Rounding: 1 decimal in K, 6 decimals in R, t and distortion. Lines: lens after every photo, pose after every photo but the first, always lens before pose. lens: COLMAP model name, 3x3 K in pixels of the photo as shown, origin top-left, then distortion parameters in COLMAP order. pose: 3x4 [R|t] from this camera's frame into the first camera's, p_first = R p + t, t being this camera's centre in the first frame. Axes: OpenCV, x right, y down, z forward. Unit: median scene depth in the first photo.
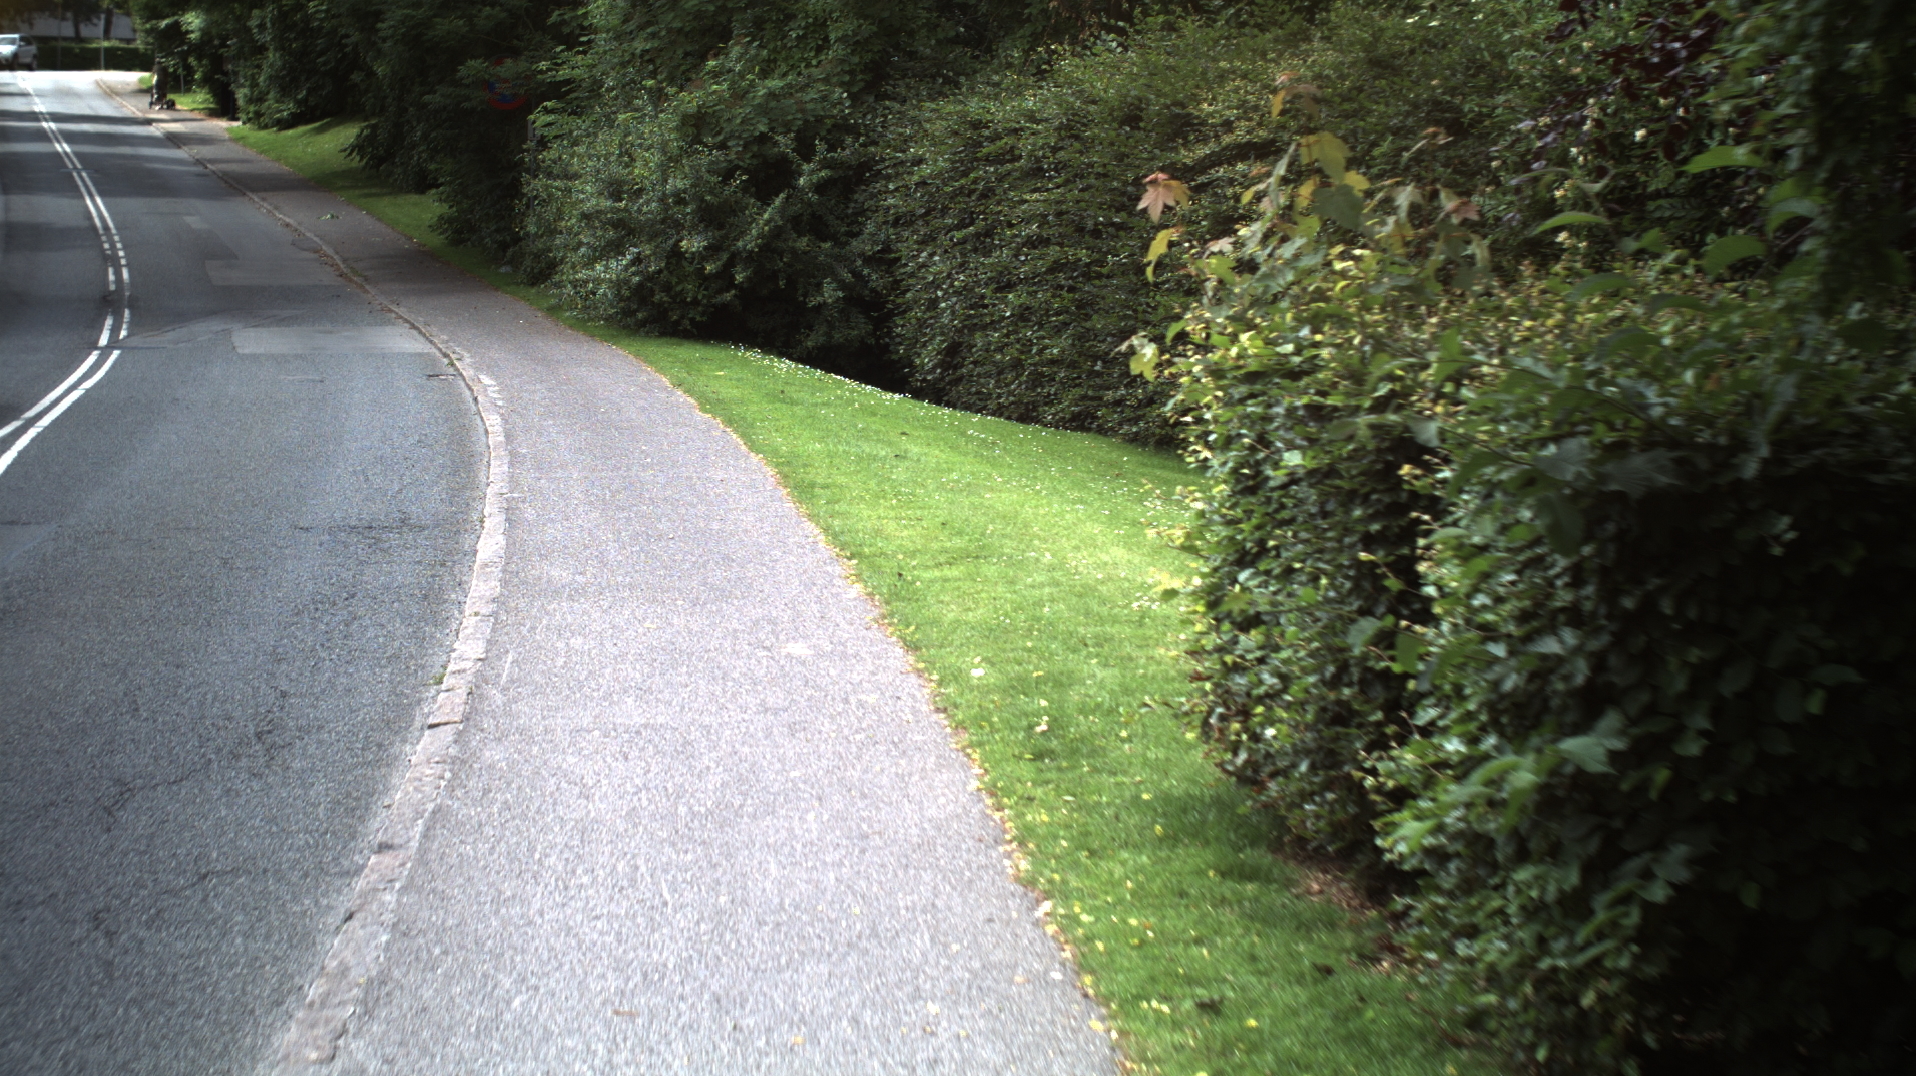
lens RADIAL K [[3431.3, 0, 958.0], [0, 3431.3, 538.0], [0, 0, 1]] dist [-0.307115, 0.374557]
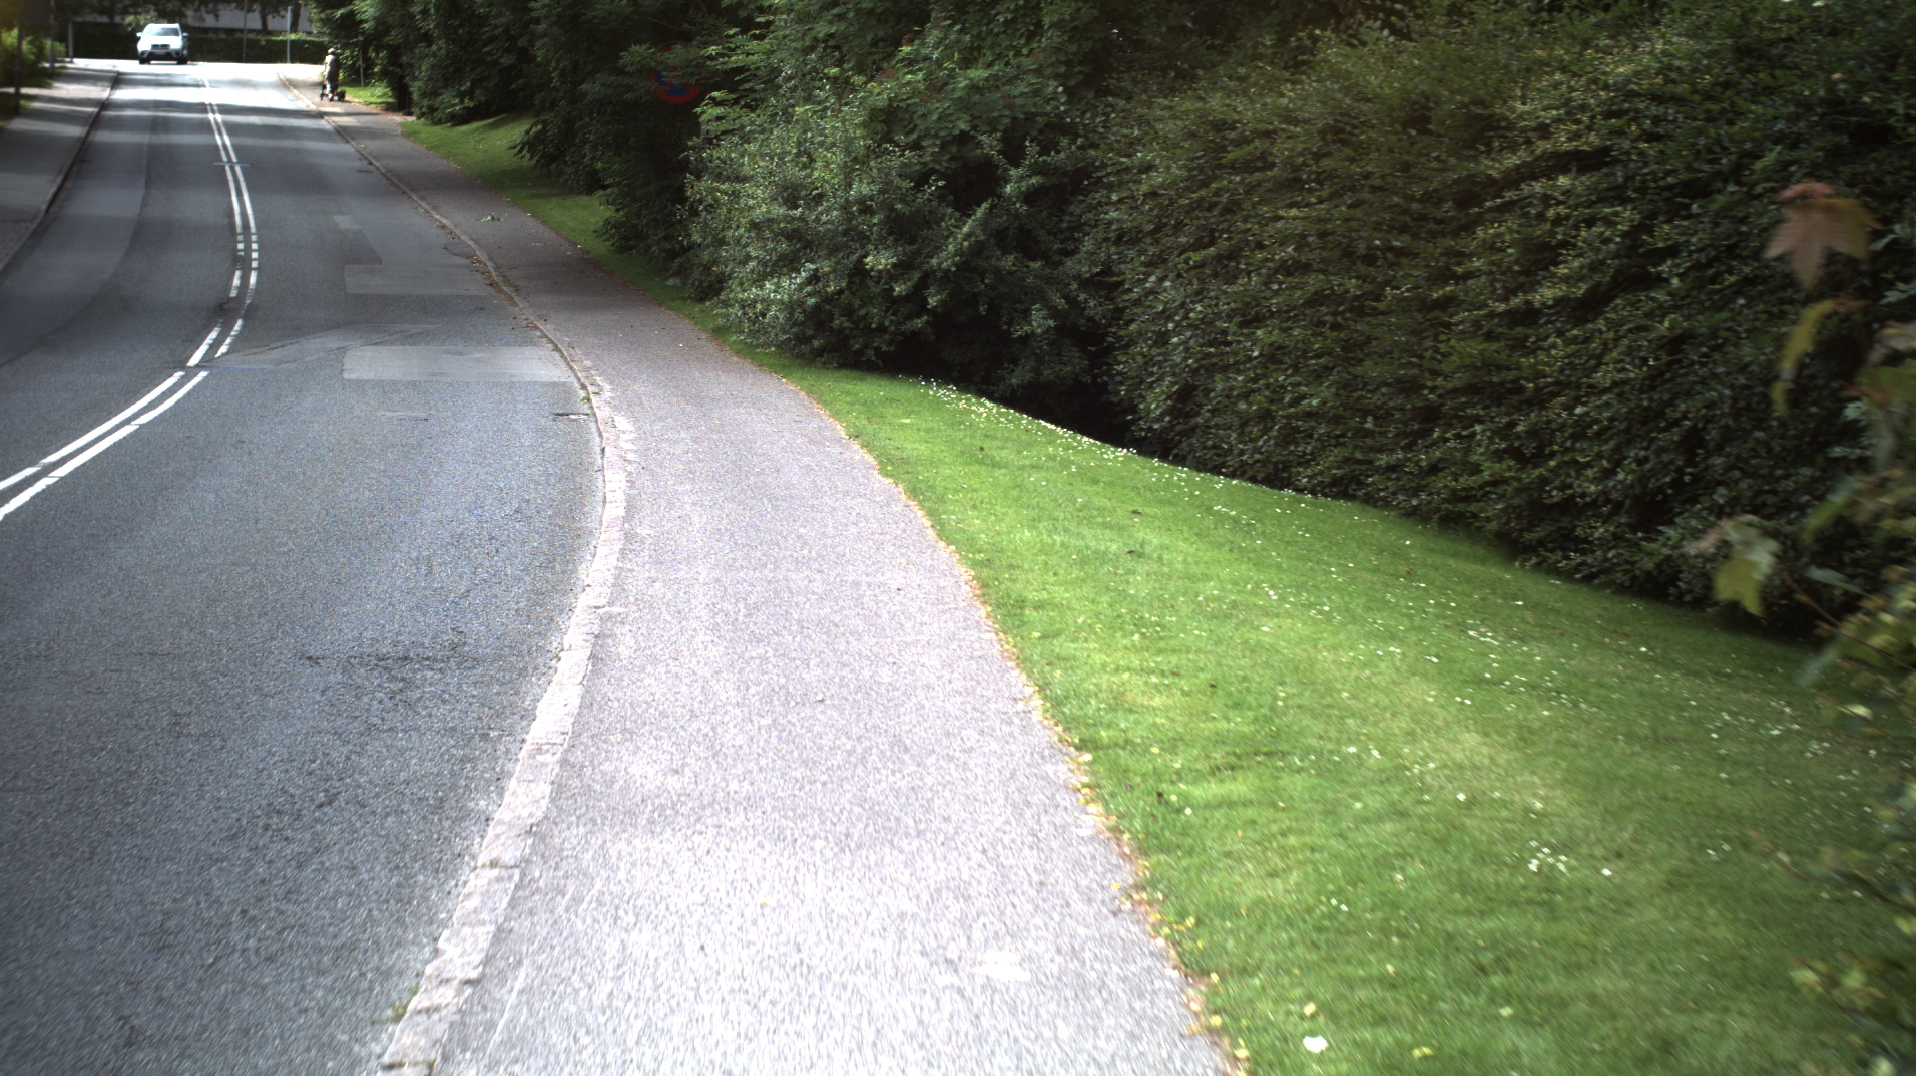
lens RADIAL K [[3431.3, 0, 958.0], [0, 3431.3, 538.0], [0, 0, 1]] dist [-0.307115, 0.374557]
pose [[0.998167, 0.021103, -0.056722, -0.009071], [-0.021270, 0.999771, -0.002340, -0.016652], [0.056659, 0.003542, 0.998387, 0.163101]]
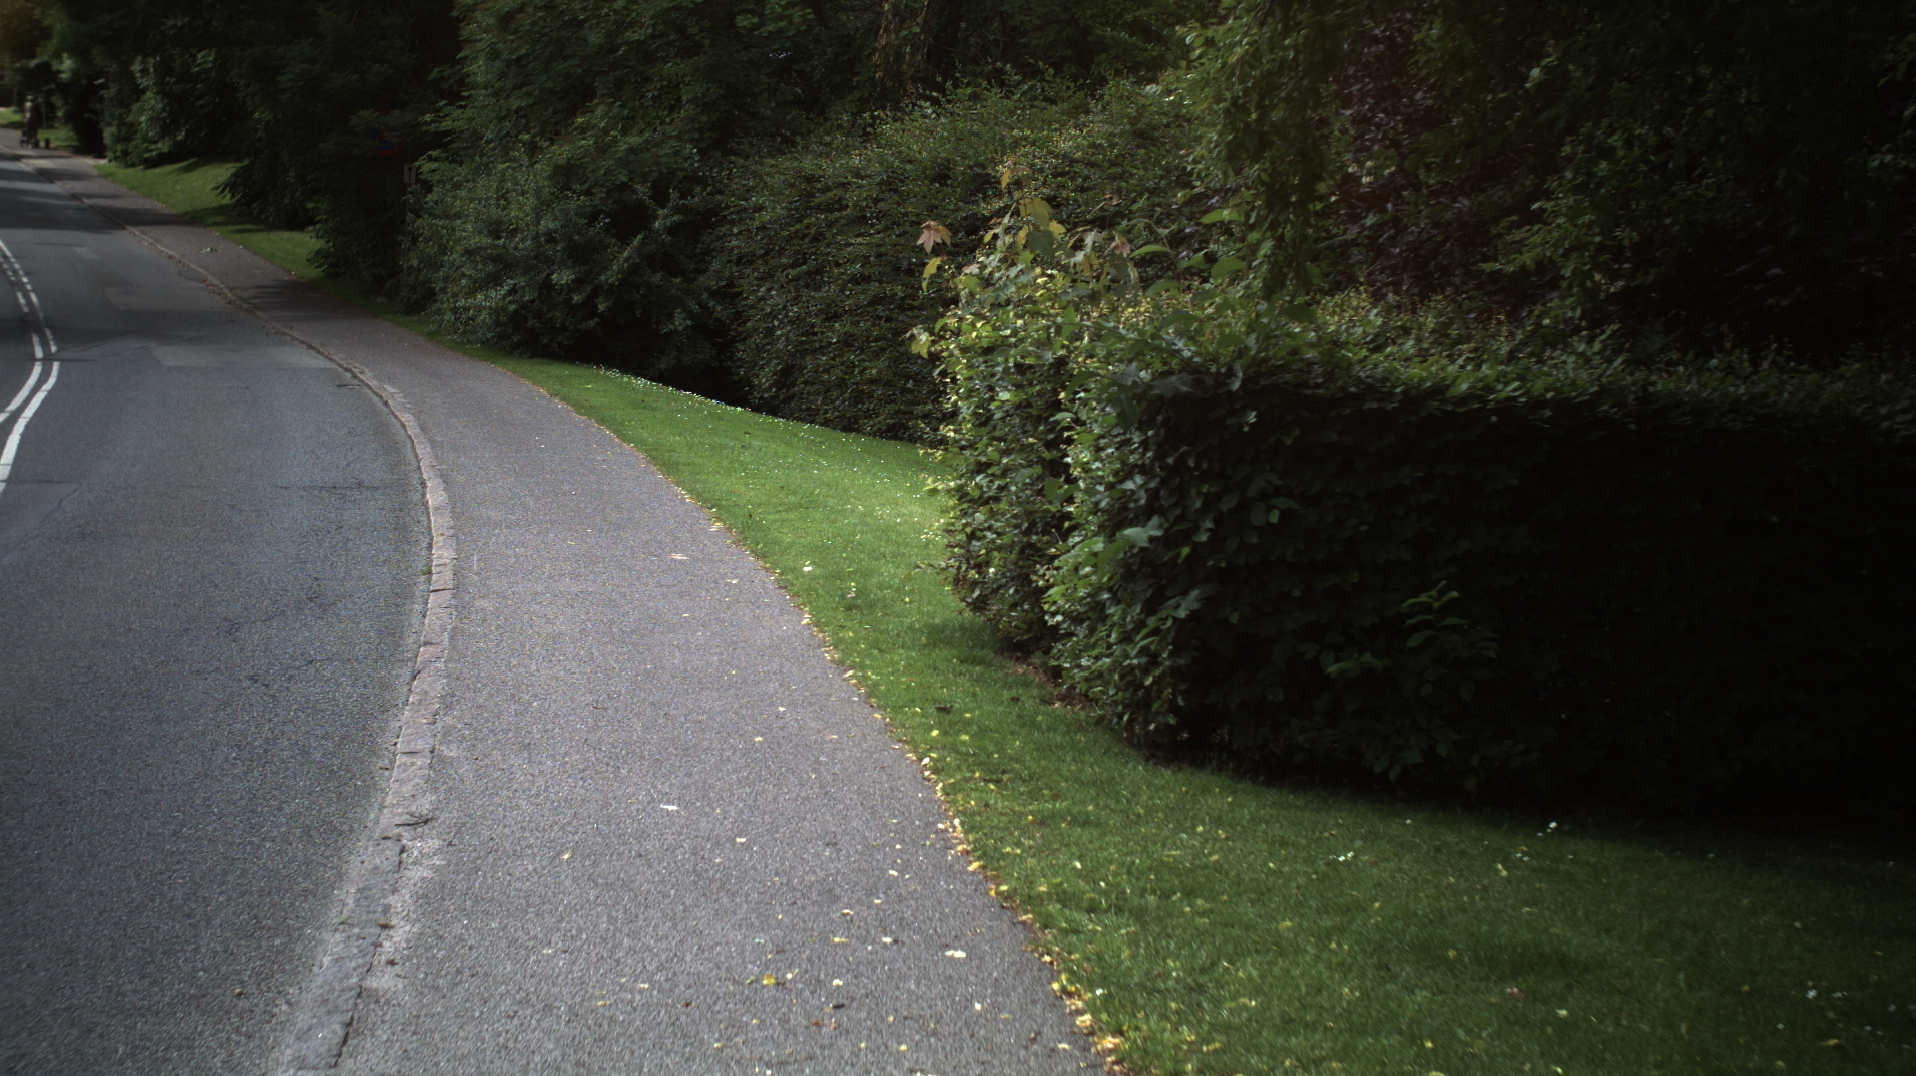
lens RADIAL K [[3431.3, 0, 958.0], [0, 3431.3, 538.0], [0, 0, 1]] dist [-0.307115, 0.374557]
pose [[0.998612, 0.013874, 0.050804, -0.001703], [-0.013164, 0.999811, -0.014295, 0.017569], [-0.050993, 0.013606, 0.998606, -0.163728]]
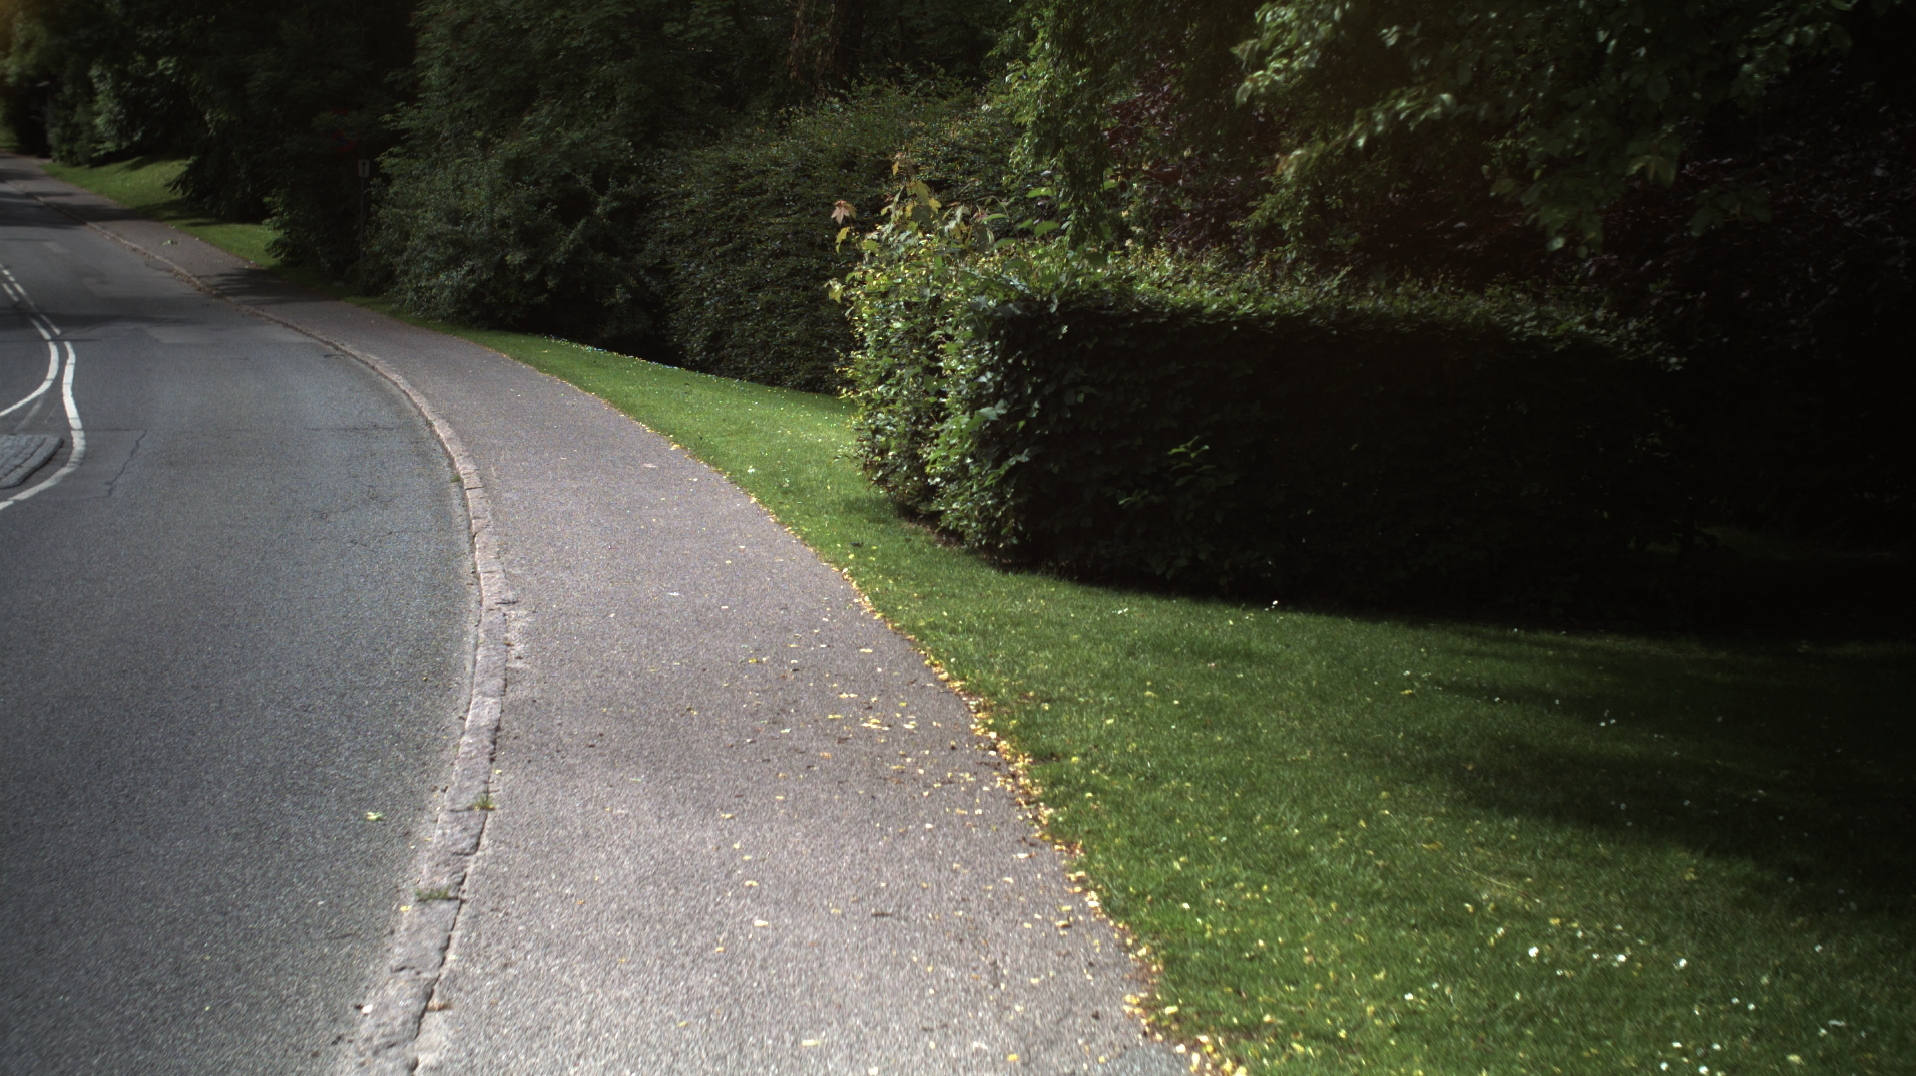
lens RADIAL K [[3431.3, 0, 958.0], [0, 3431.3, 538.0], [0, 0, 1]] dist [-0.307115, 0.374557]
pose [[0.997124, -0.005923, 0.075560, -0.008731], [0.006630, 0.999937, -0.009102, 0.035609], [-0.075501, 0.009577, 0.997100, -0.325278]]
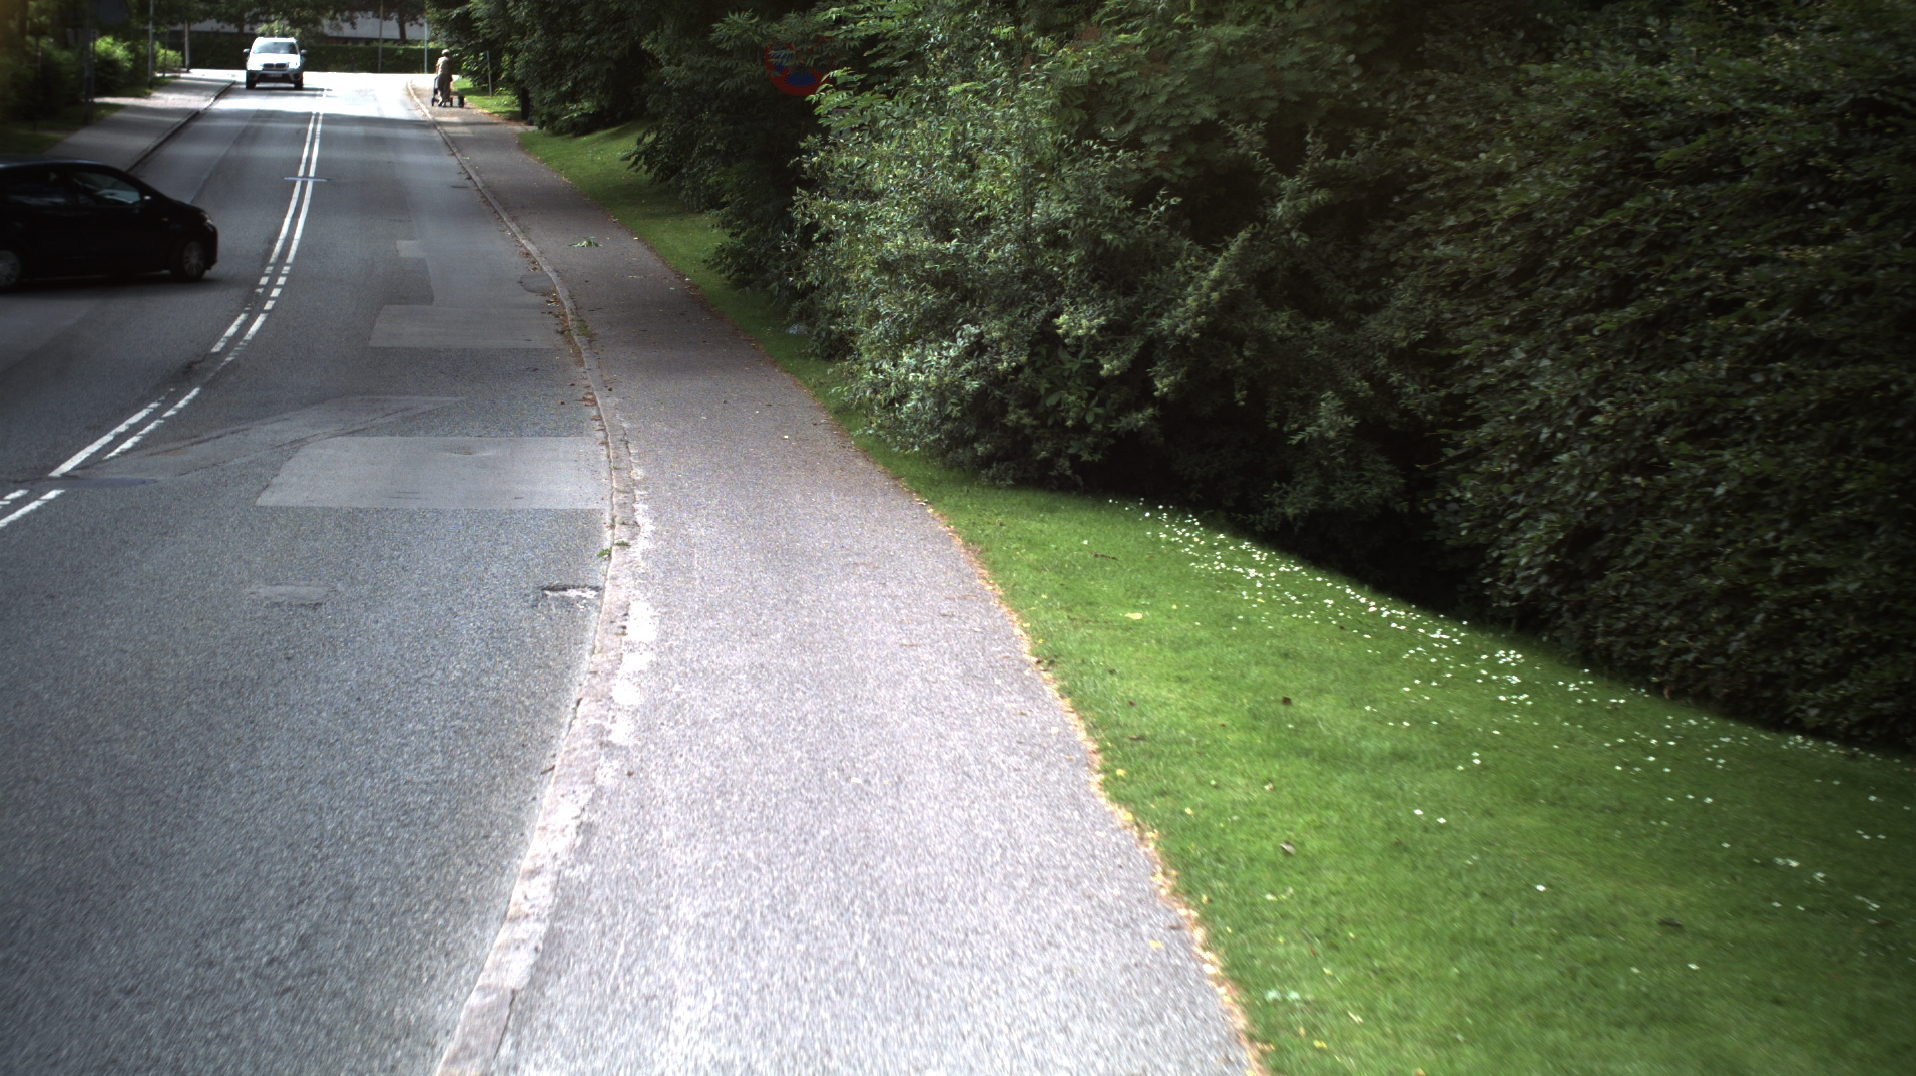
lens RADIAL K [[3431.3, 0, 958.0], [0, 3431.3, 538.0], [0, 0, 1]] dist [-0.307115, 0.374557]
pose [[0.994111, 0.020148, -0.106481, -0.040533], [-0.020875, 0.999766, -0.005718, -0.051327], [0.106341, 0.007907, 0.994298, 0.487092]]
